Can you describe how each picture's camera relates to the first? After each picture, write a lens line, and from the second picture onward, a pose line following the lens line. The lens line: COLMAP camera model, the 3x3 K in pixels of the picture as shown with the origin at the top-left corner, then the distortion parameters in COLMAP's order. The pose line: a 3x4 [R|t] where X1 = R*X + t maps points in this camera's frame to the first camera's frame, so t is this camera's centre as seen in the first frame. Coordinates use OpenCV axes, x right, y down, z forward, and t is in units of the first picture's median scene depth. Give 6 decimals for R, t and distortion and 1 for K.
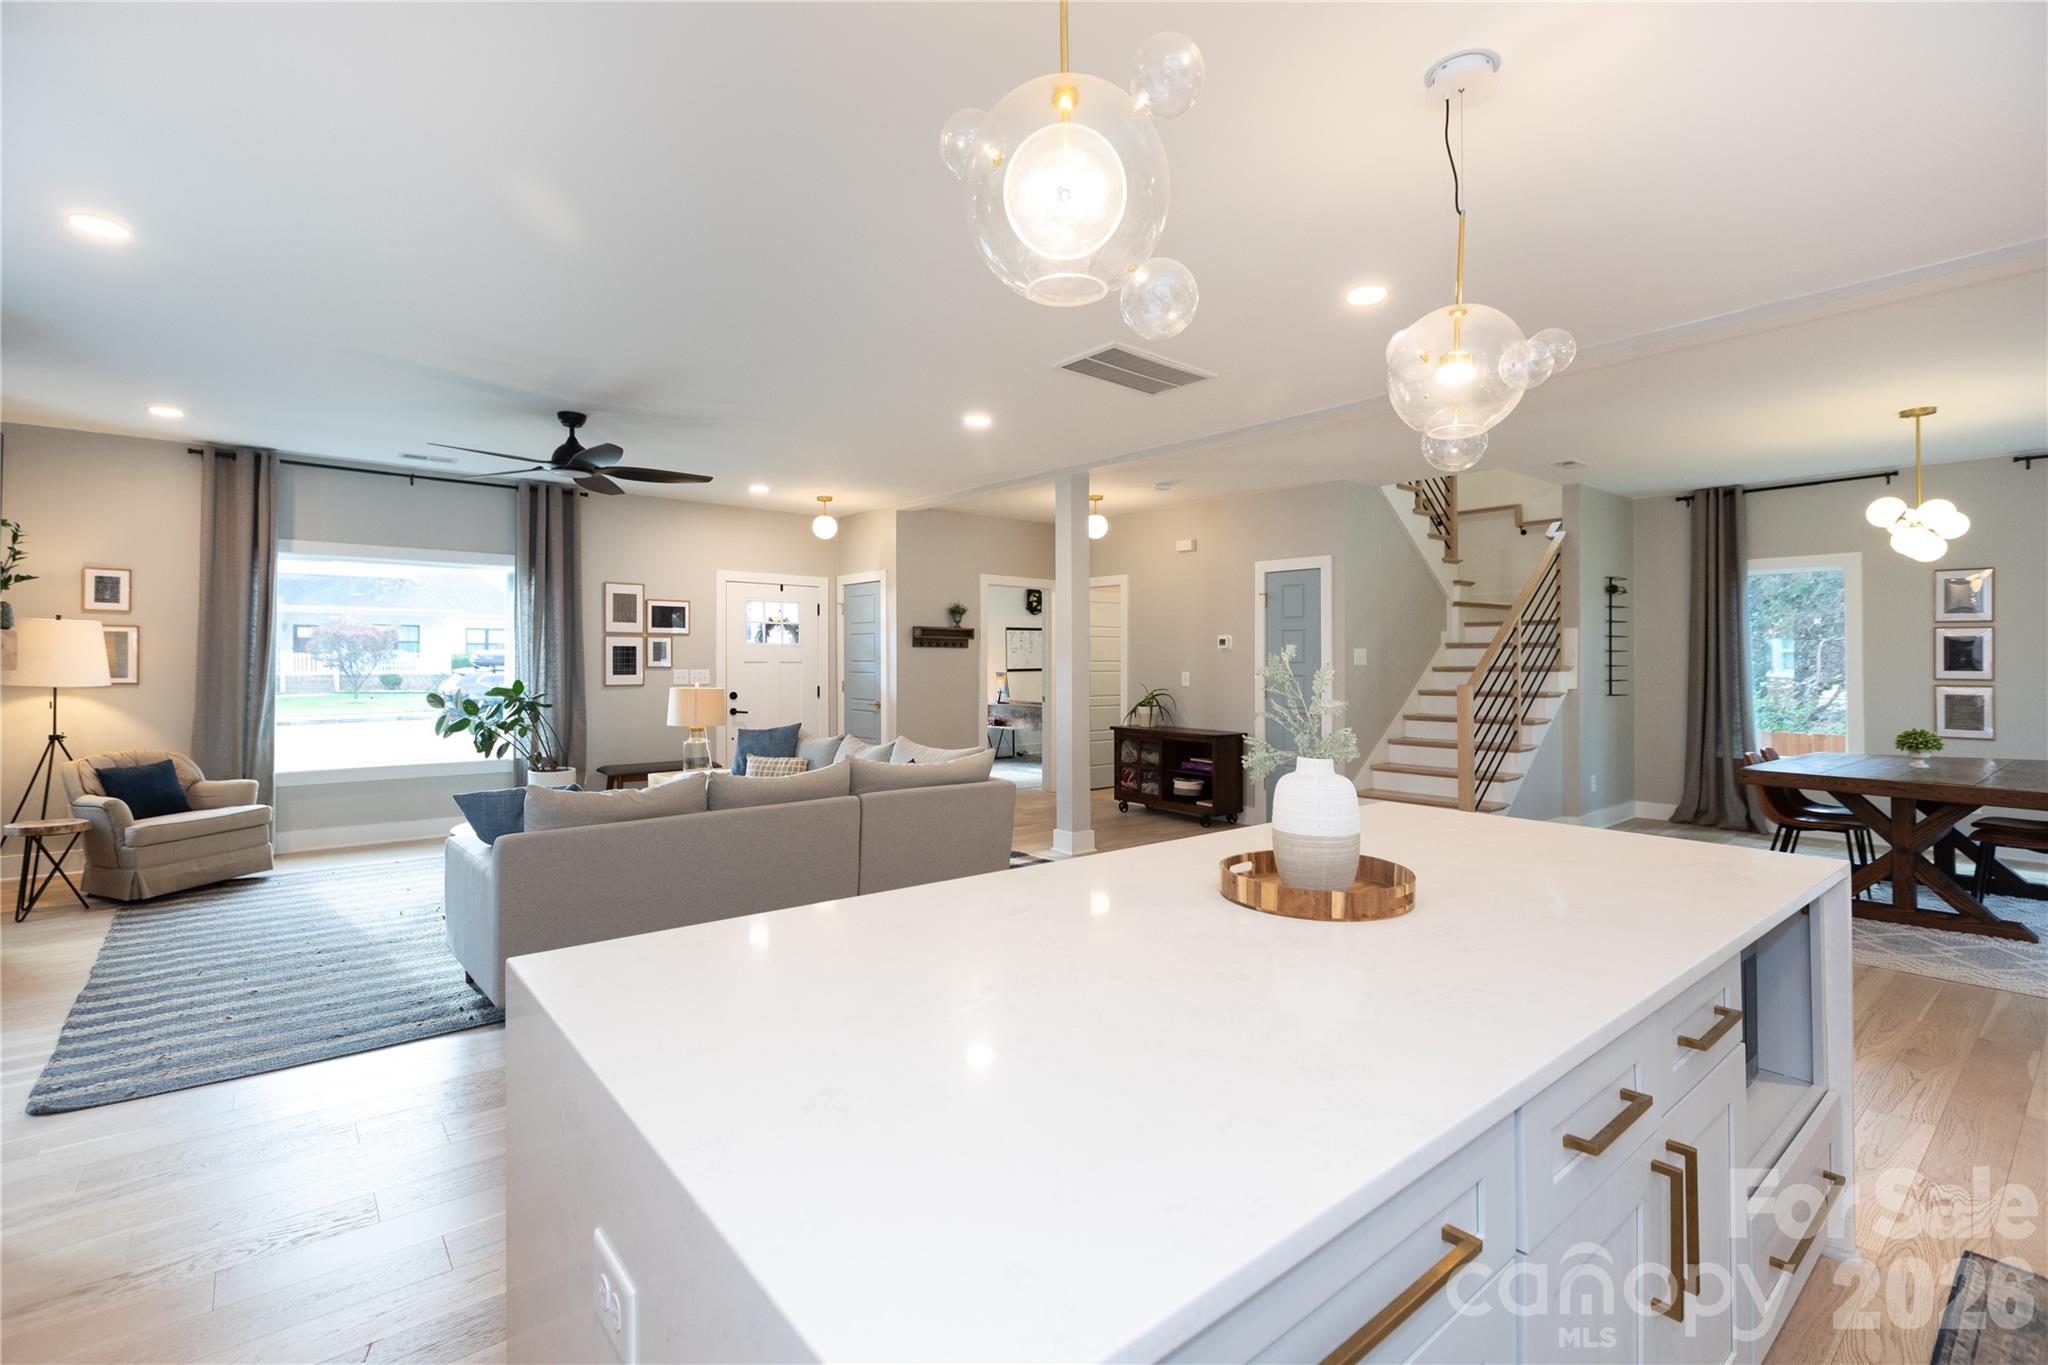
lens RADIAL K [[932.0, 0, 1020.5], [0, 932.0, 651.7], [0, 0, 1]] dist [-0.001400, 0.000024]
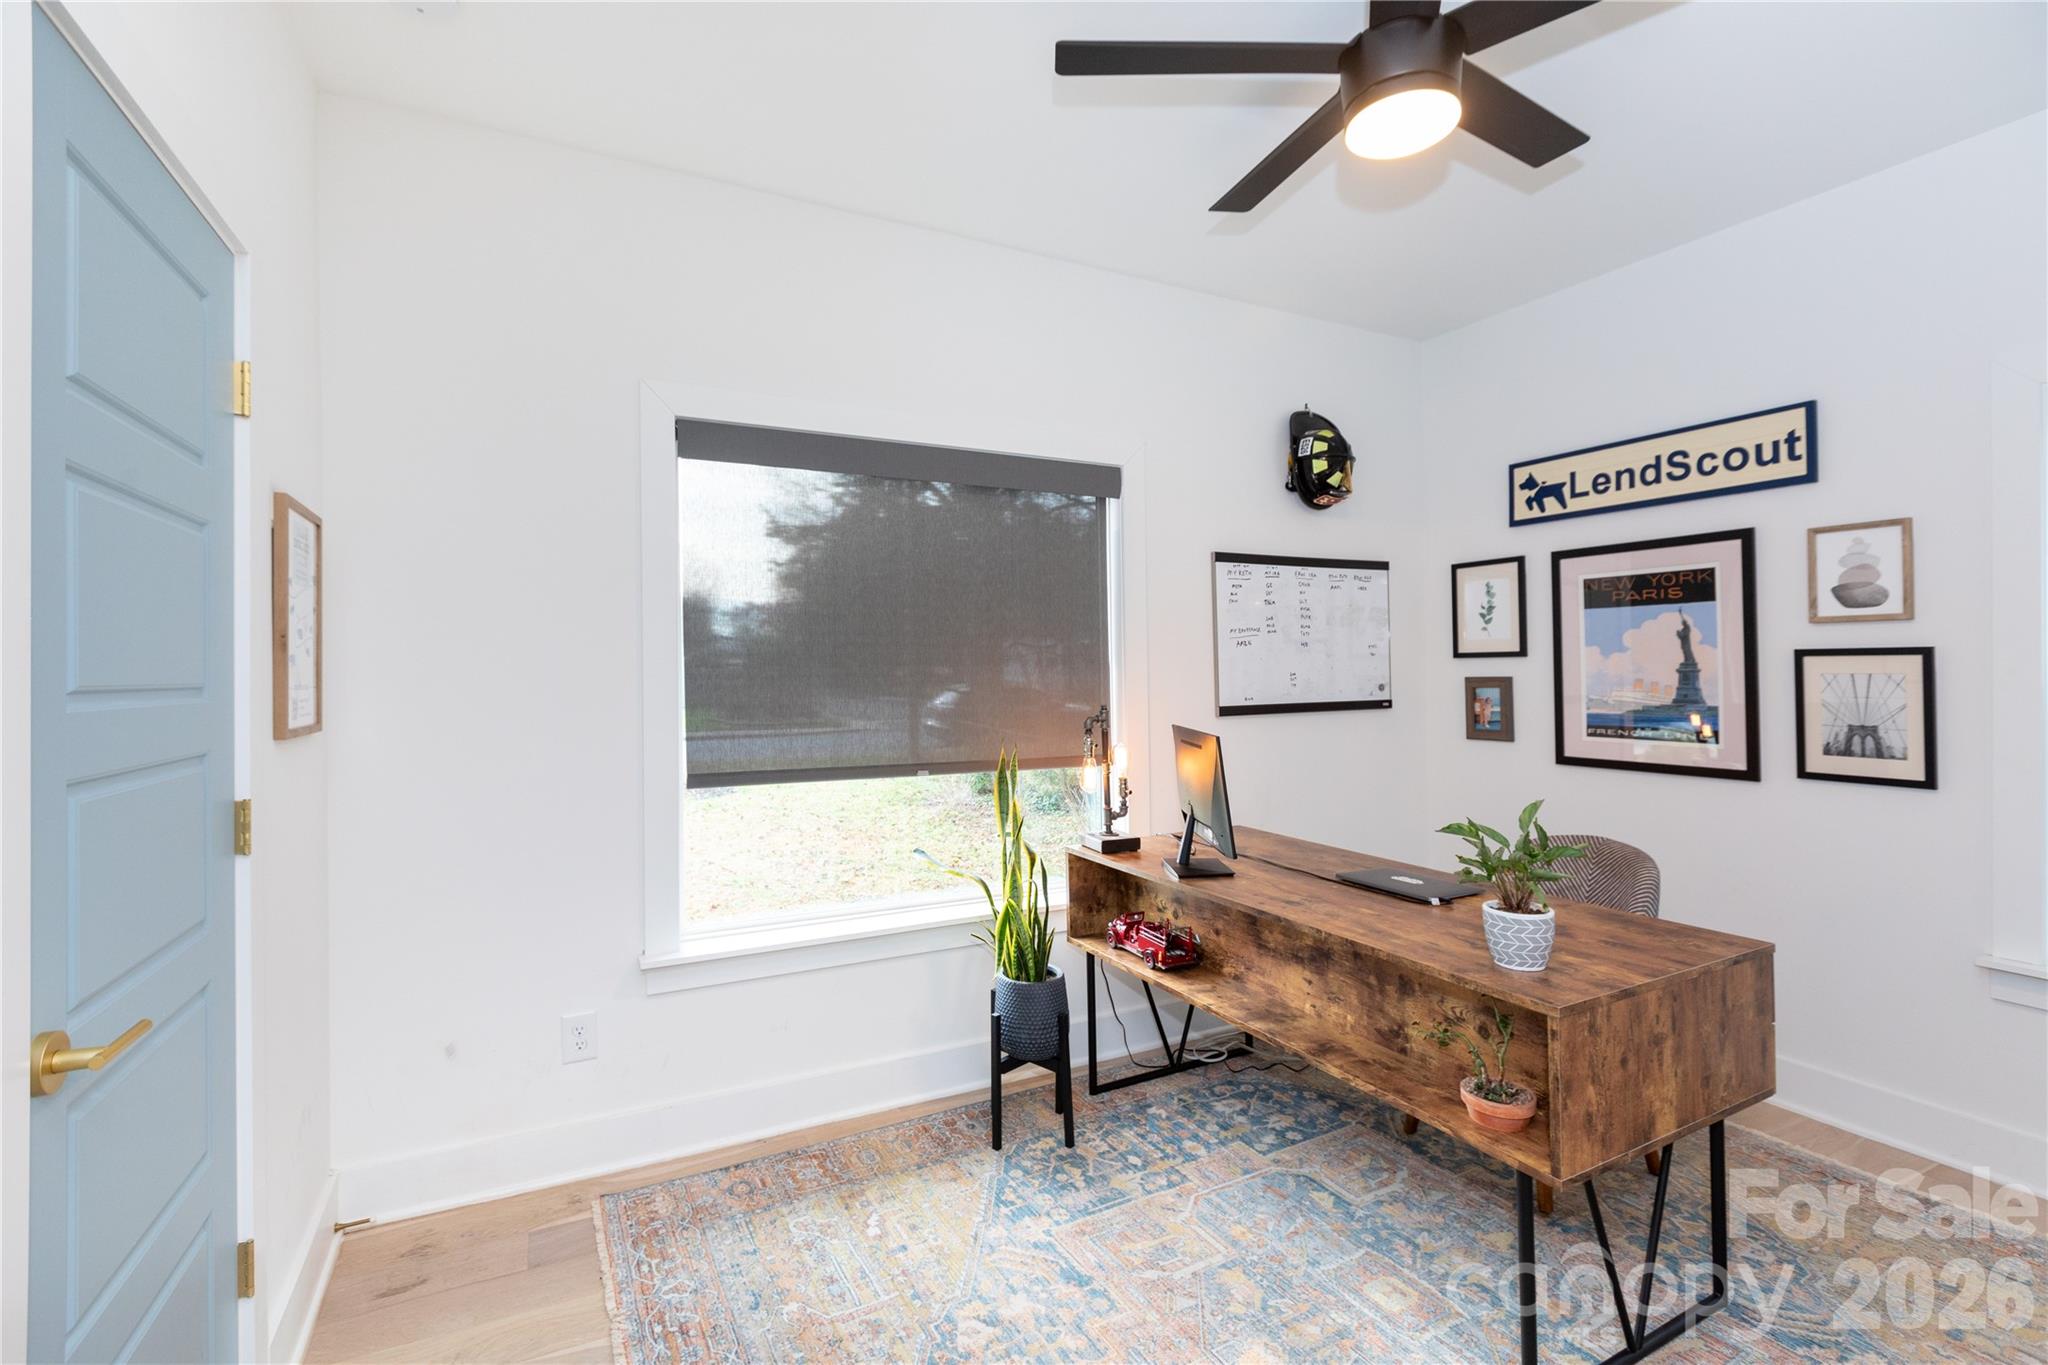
lens RADIAL K [[932.0, 0, 1026.3], [0, 932.0, 673.4], [0, 0, 1]] dist [-0.001400, 0.000024]
pose [[0.977556, -0.004729, -0.210621, -0.014800], [0.006724, 0.999939, 0.008755, 0.007767], [0.210567, -0.009974, 0.977529, 0.904365]]
